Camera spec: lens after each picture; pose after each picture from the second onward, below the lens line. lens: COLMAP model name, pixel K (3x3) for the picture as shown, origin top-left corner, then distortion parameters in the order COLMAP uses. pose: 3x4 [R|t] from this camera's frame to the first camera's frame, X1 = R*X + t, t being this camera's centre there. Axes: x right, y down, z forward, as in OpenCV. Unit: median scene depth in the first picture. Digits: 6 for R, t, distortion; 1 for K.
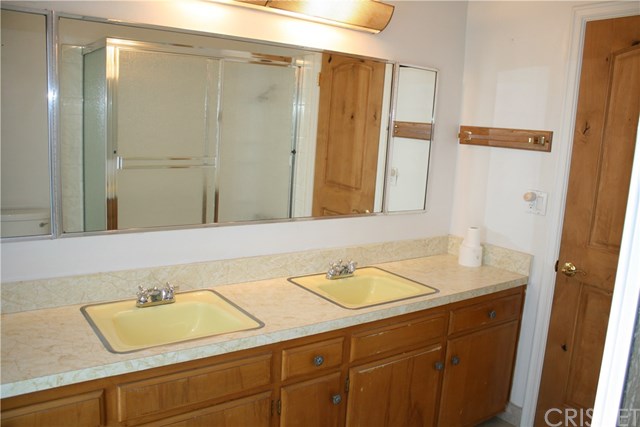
lens RADIAL K [[533.9, 0, 320.0], [0, 533.9, 213.5], [0, 0, 1]] dist [-0.166296, 0.136735]
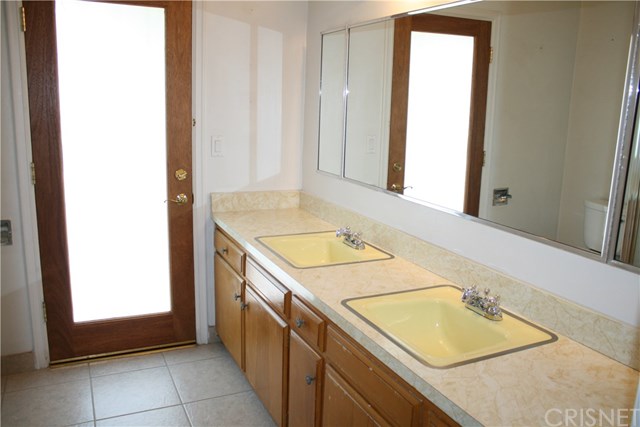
lens RADIAL K [[533.9, 0, 320.0], [0, 533.9, 213.5], [0, 0, 1]] dist [-0.166296, 0.136735]
pose [[-0.170309, 0.144830, -0.974689, 0.809567], [-0.200795, 0.963285, 0.178221, -0.096090], [0.964716, 0.226065, -0.134975, 0.956608]]
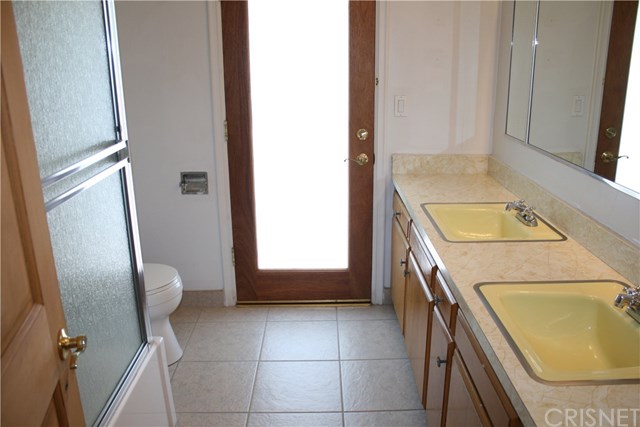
lens RADIAL K [[533.9, 0, 320.0], [0, 533.9, 213.5], [0, 0, 1]] dist [-0.166296, 0.136735]
pose [[-0.580145, 0.192226, -0.791506, 0.715039], [-0.150338, 0.929786, 0.336002, -0.130440], [0.800519, 0.313923, -0.510511, 1.074041]]
